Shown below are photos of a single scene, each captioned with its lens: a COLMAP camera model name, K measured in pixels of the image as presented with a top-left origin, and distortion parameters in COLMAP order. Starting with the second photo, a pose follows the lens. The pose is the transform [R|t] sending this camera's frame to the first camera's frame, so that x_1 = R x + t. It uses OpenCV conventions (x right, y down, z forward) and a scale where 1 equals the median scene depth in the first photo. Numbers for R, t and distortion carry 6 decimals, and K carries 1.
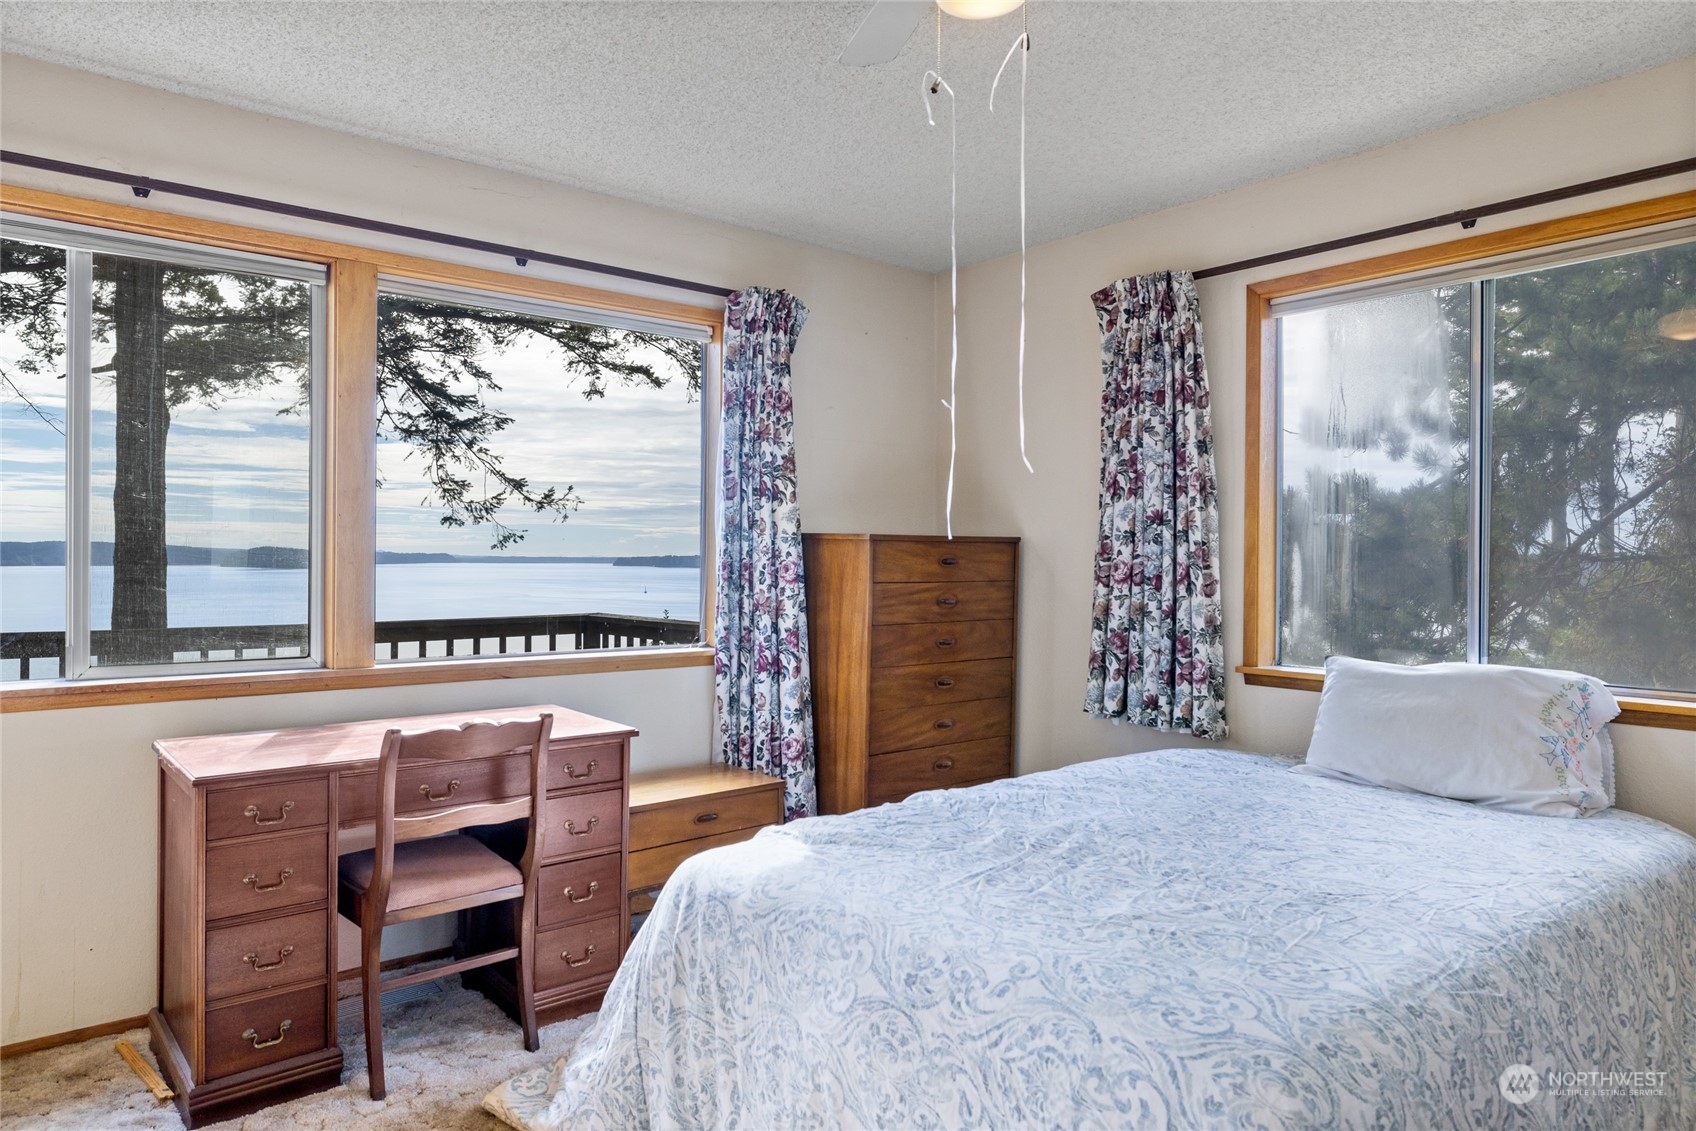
lens RADIAL K [[1069.5, 0, 828.1], [0, 1069.5, 553.0], [0, 0, 1]] dist [-0.000165, -0.003960]
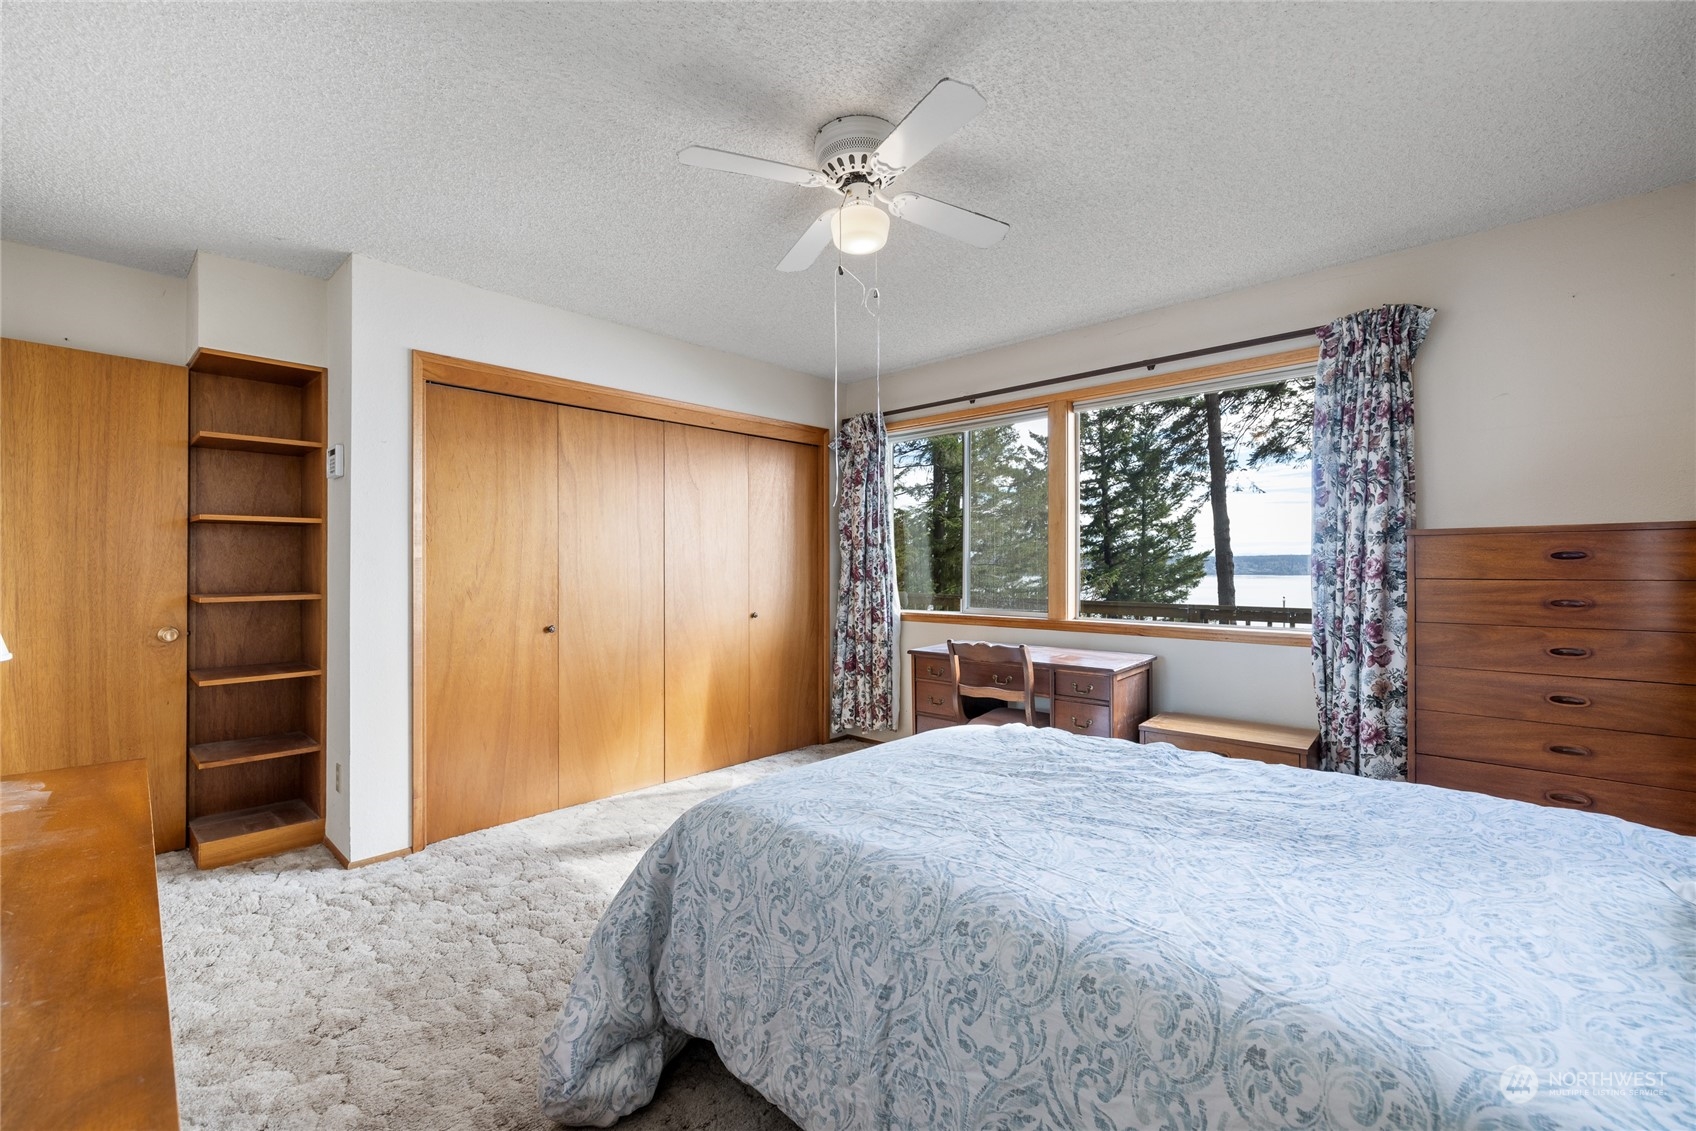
lens RADIAL K [[710.3, 0, 812.9], [0, 710.3, 563.2], [0, 0, 1]] dist [-0.002576, 0.001248]
pose [[0.116100, -0.010811, -0.993179, 0.631660], [0.008168, 0.999917, -0.009929, 0.015449], [0.993204, -0.006960, 0.116179, 0.371059]]
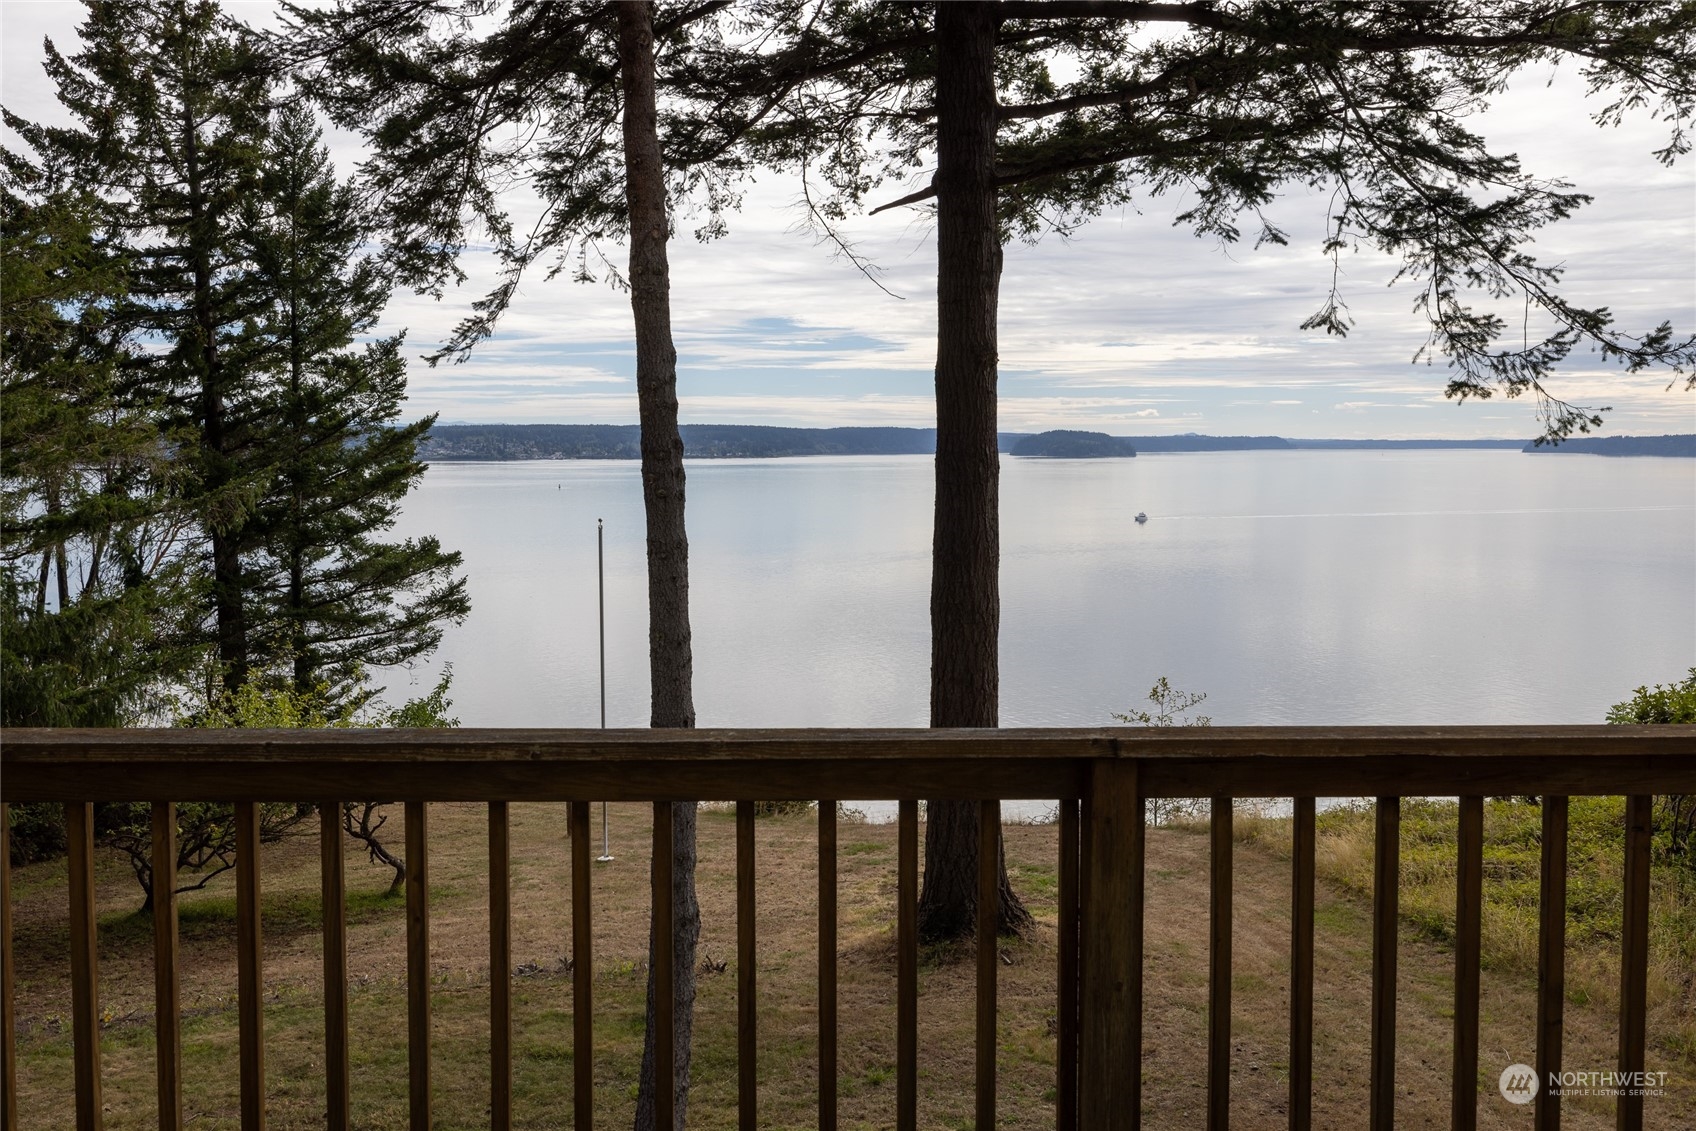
lens RADIAL K [[1453.5, 0, 817.9], [0, 1453.5, 546.8], [0, 0, 1]] dist [0.012236, -0.030799]
pose [[0.798666, 0.033959, -0.600816, -0.688092], [0.010791, 0.997438, 0.070722, -0.031388], [0.601678, -0.062967, 0.796253, 0.815348]]
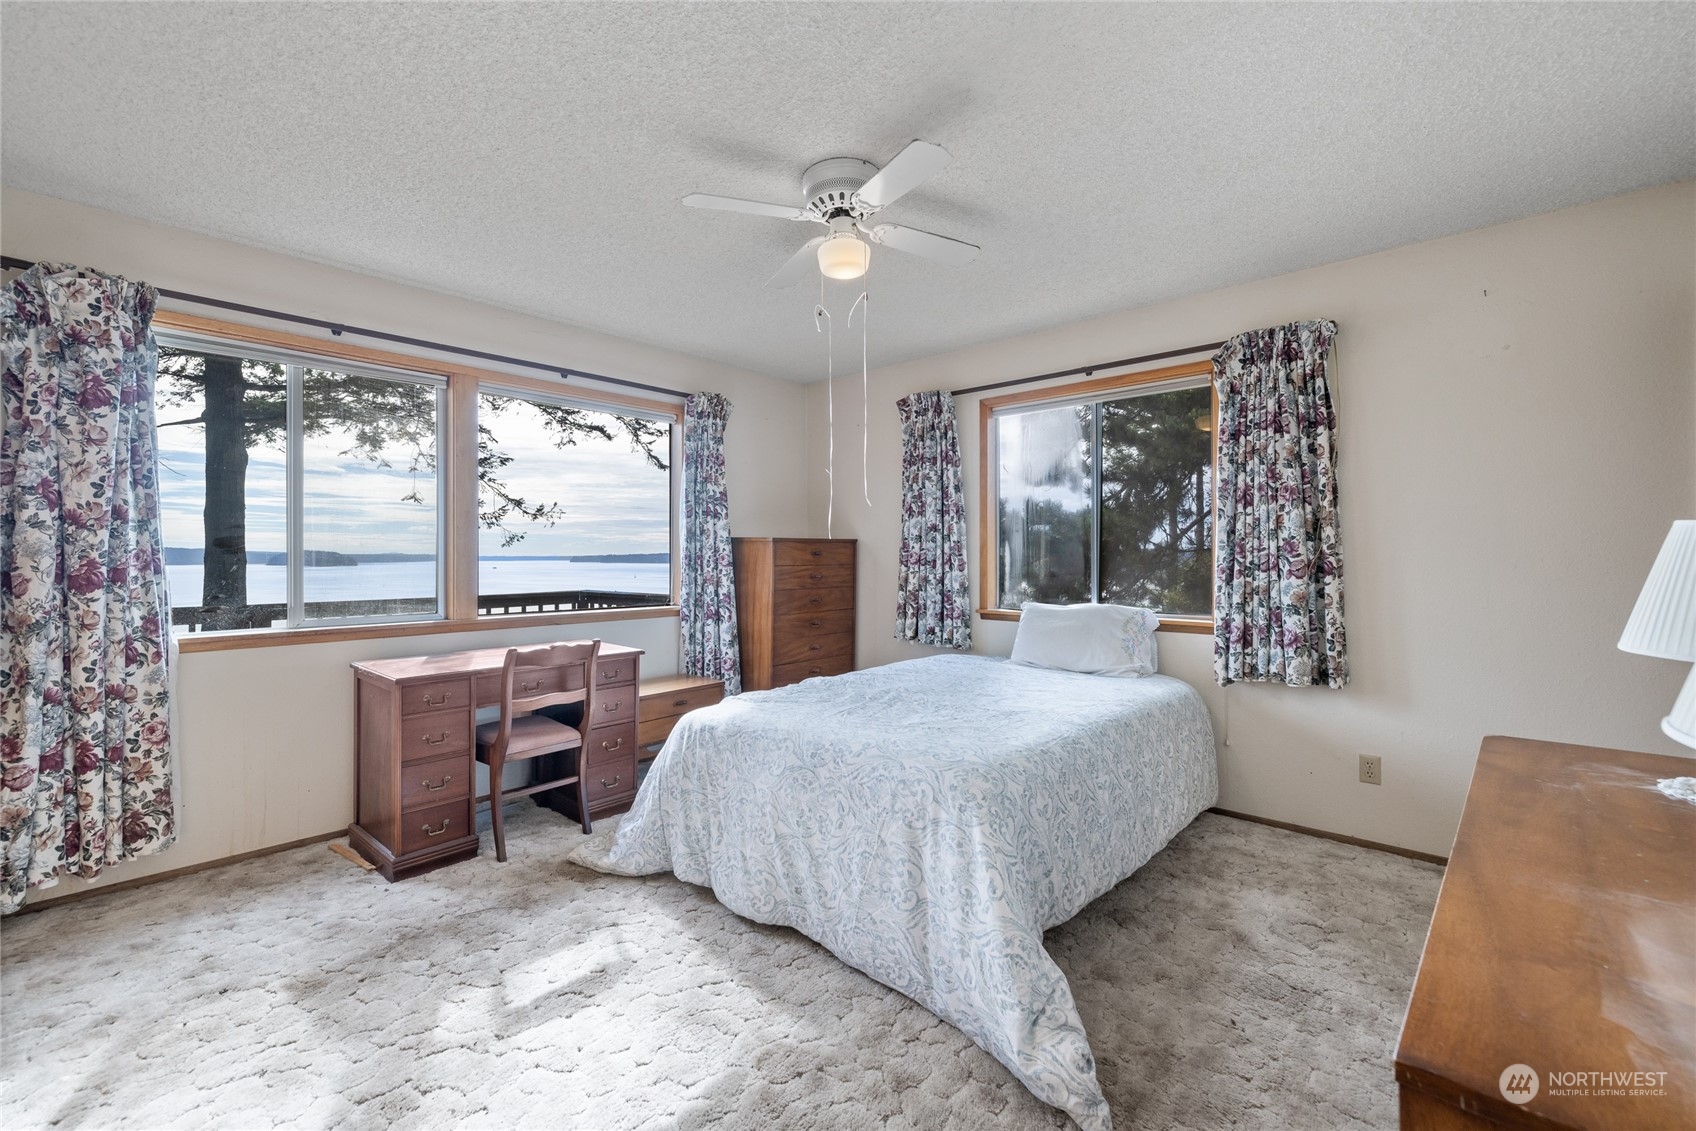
lens RADIAL K [[719.6, 0, 827.4], [0, 719.6, 548.4], [0, 0, 1]] dist [0.000272, 0.000744]
pose [[0.989410, -0.006809, 0.144987, -0.041907], [0.007588, 0.999960, -0.004819, 0.005881], [-0.144949, 0.005869, 0.989422, -0.163208]]
